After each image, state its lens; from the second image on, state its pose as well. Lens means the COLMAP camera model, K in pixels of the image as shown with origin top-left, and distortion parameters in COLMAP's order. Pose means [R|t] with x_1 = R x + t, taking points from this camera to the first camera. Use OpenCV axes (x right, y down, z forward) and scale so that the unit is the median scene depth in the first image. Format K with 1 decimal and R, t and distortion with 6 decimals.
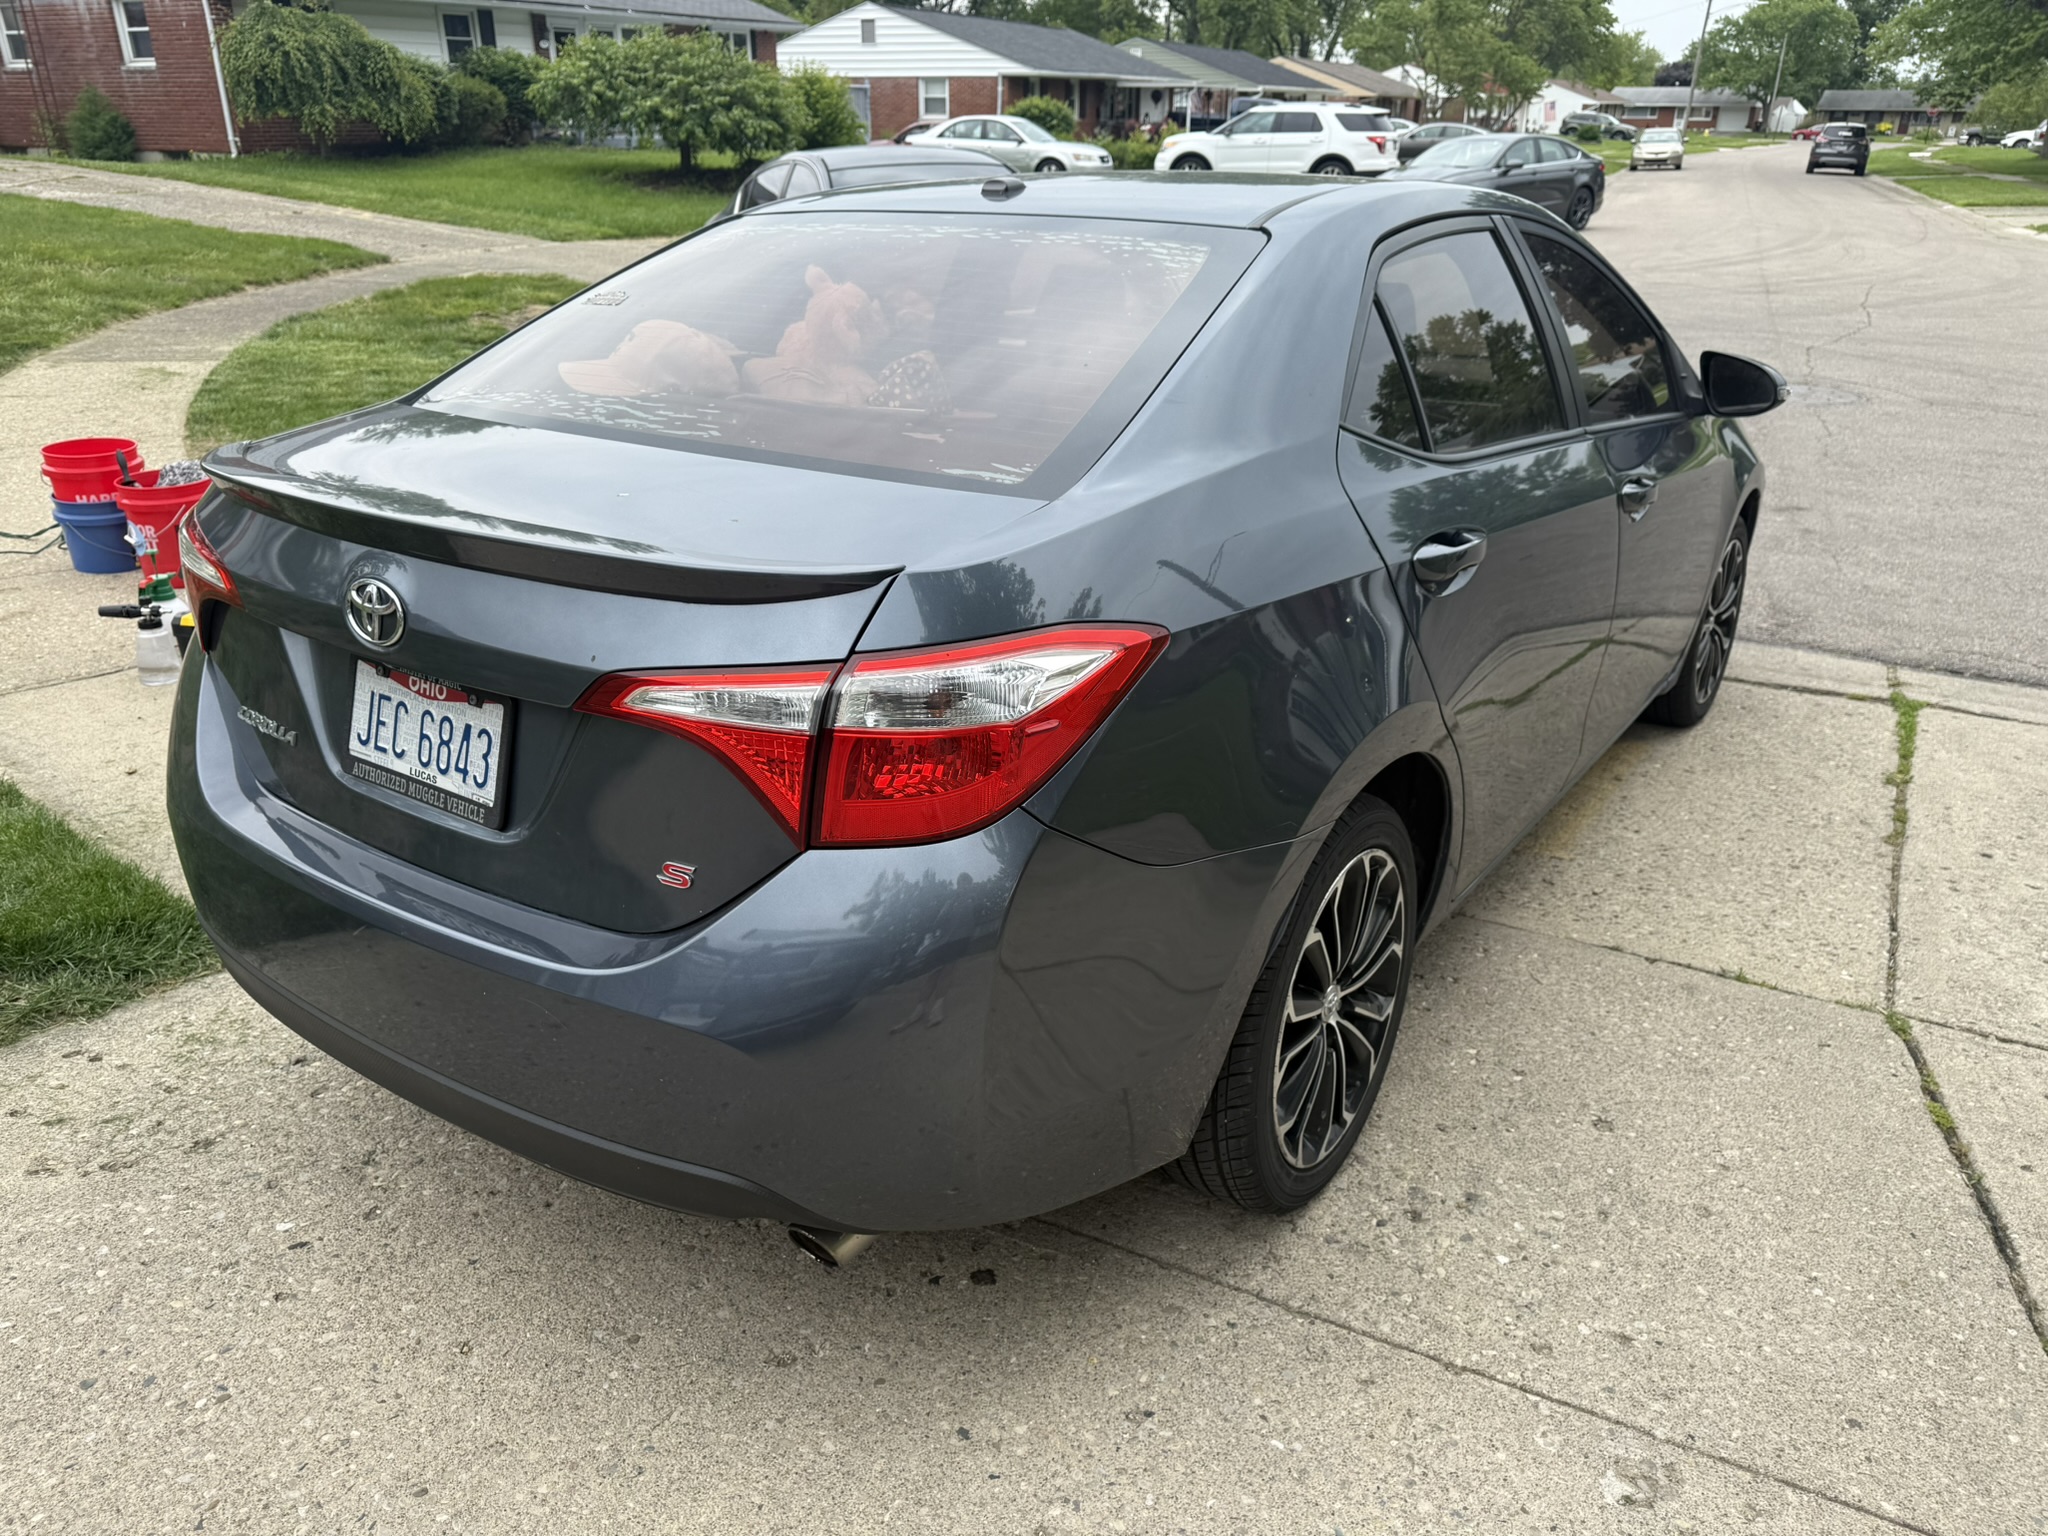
lens RADIAL K [[1459.1, 0, 973.3], [0, 1459.1, 768.7], [0, 0, 1]] dist [0.013717, -0.022771]
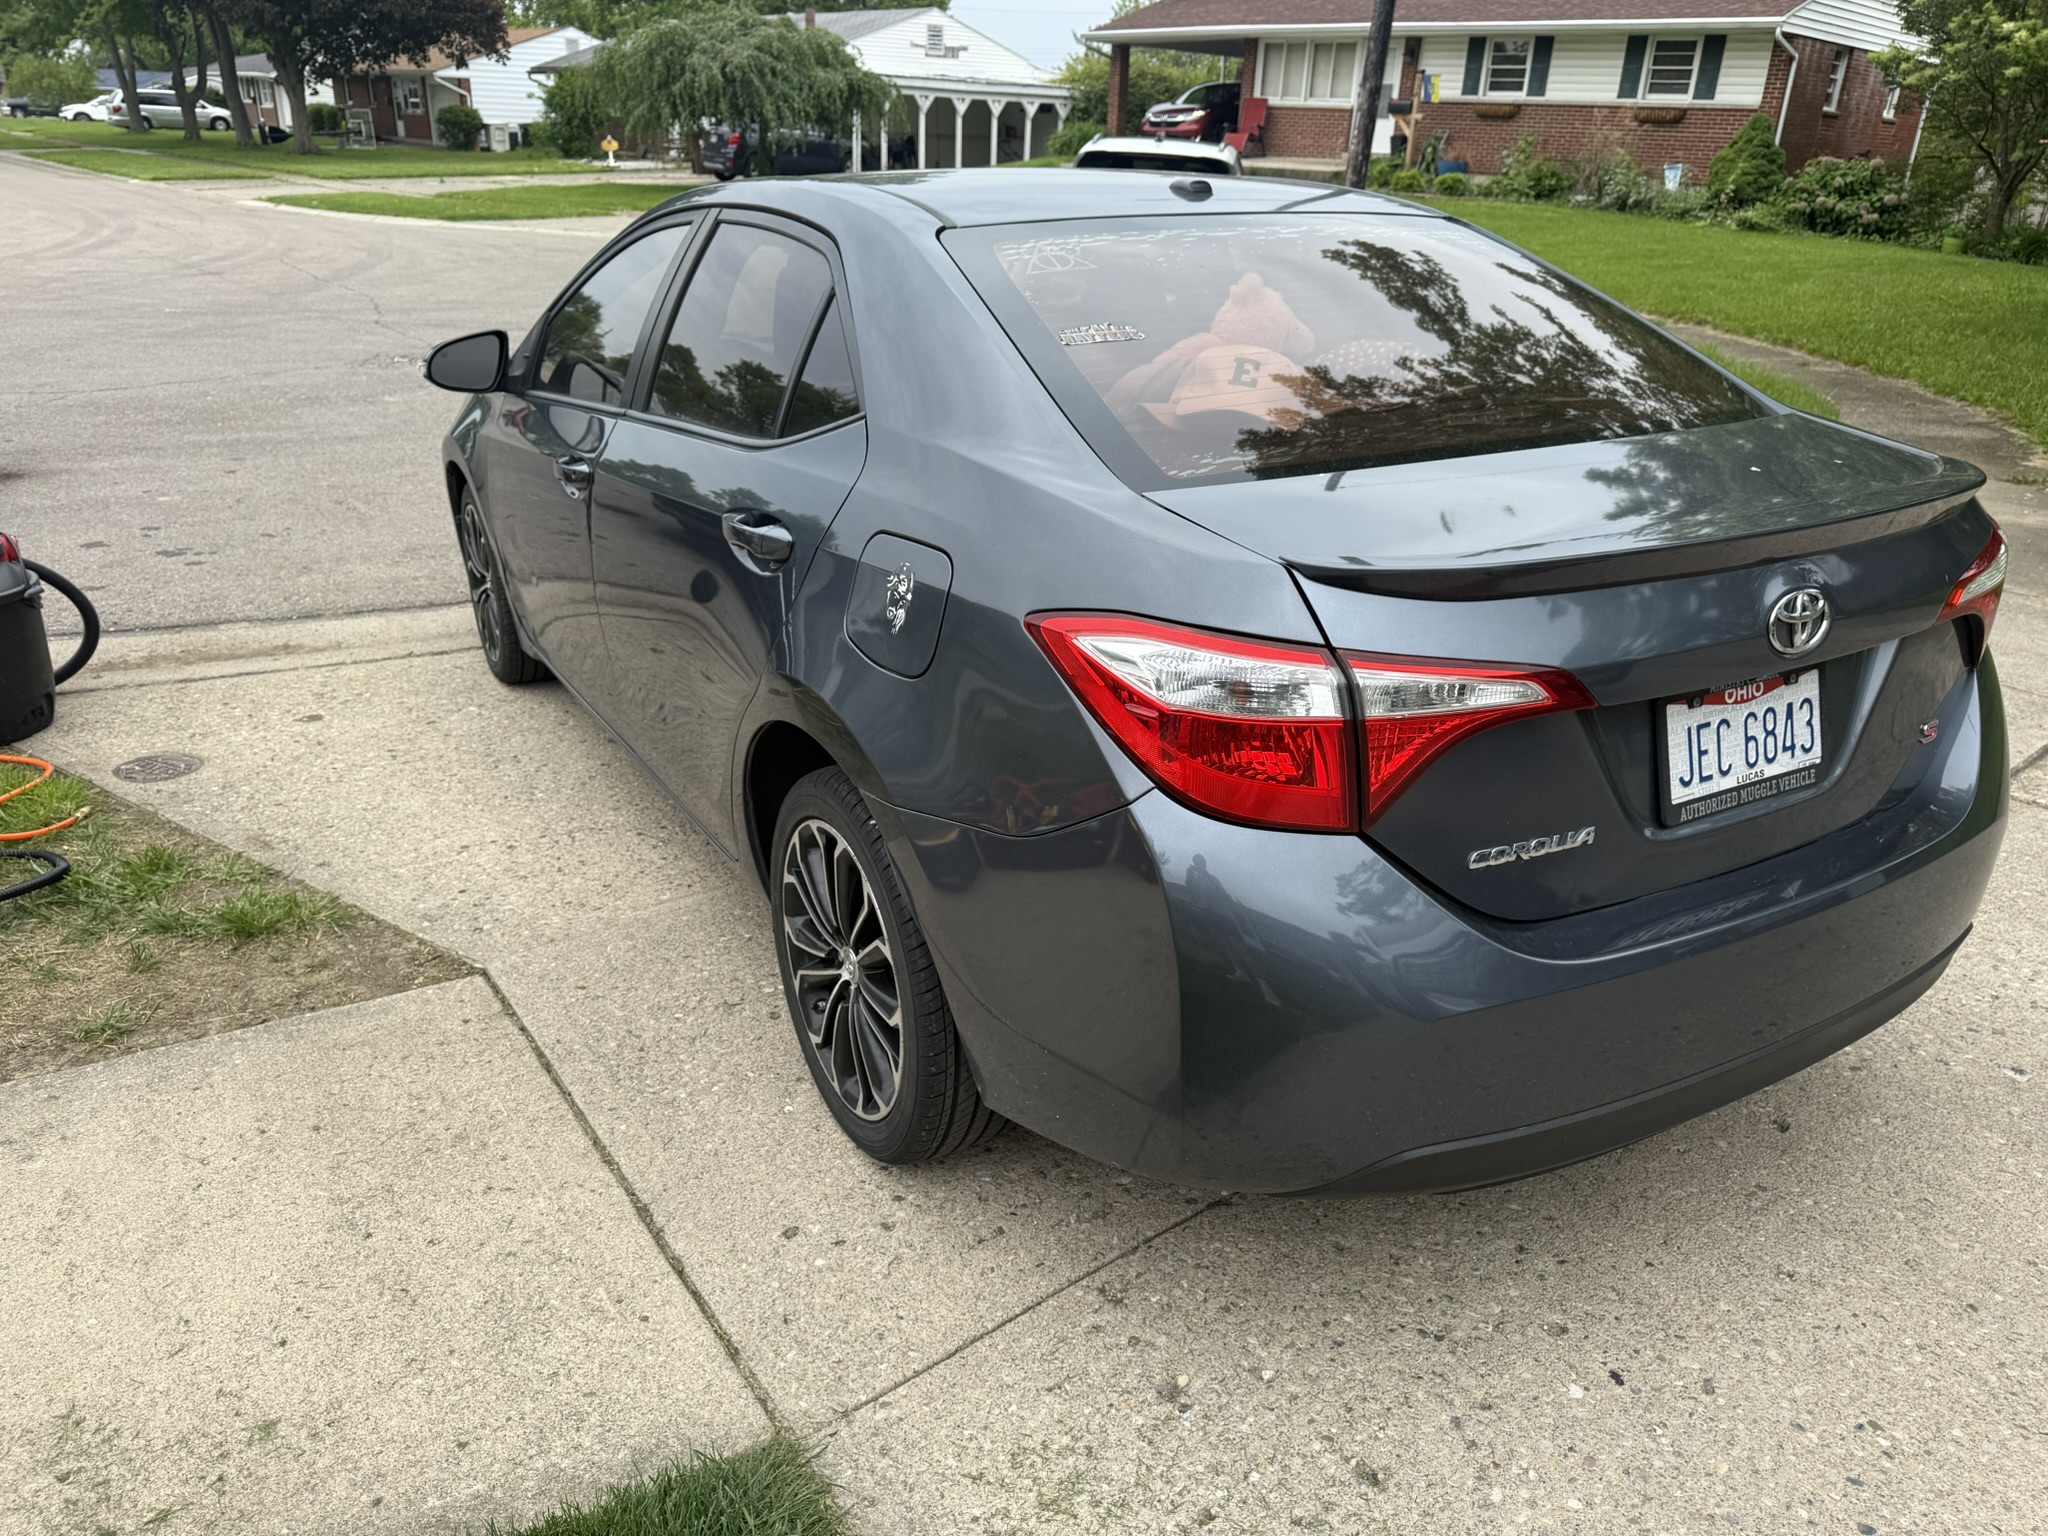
lens RADIAL K [[1459.1, 0, 1084.4], [0, 1459.1, 772.0], [0, 0, 1]] dist [0.013717, -0.022771]
pose [[0.407575, -0.348775, 0.843942, -1.235741], [0.333744, 0.917146, 0.217850, -0.326298], [-0.849999, 0.192870, 0.490208, 0.769513]]
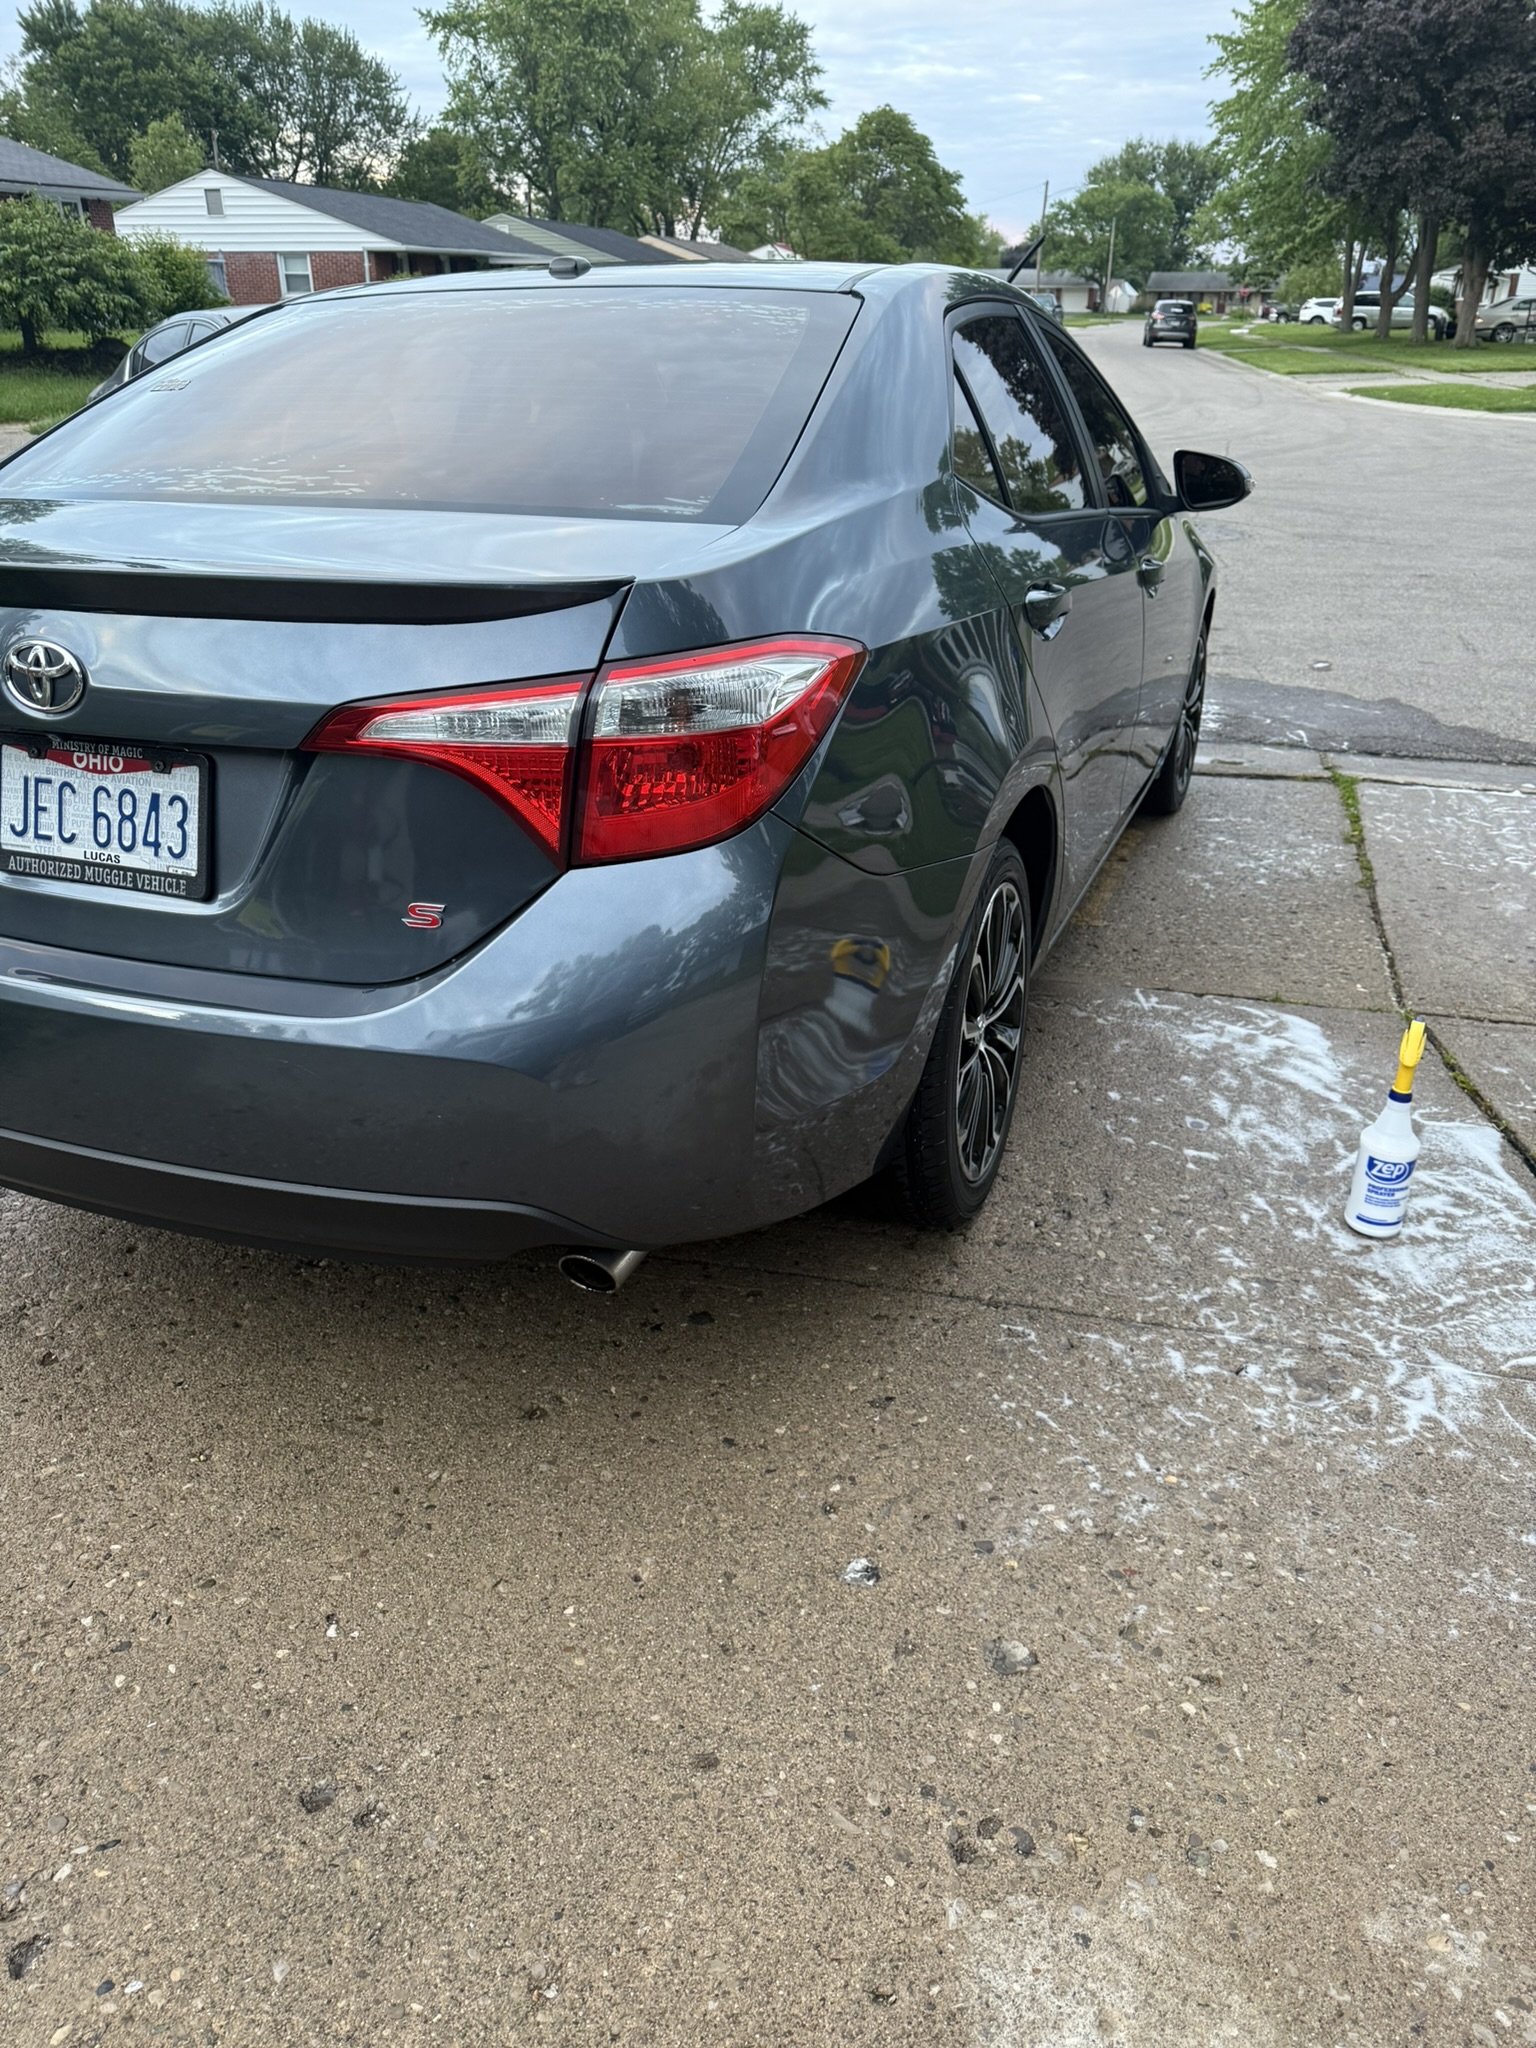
lens RADIAL K [[1459.1, 0, 734.1], [0, 1459.1, 1040.3], [0, 0, 1]] dist [0.013717, -0.022771]
pose [[0.971803, -0.107146, 0.210046, -0.164508], [0.096384, 0.993483, 0.060848, 0.089271], [-0.215197, -0.038887, 0.975796, -0.009768]]
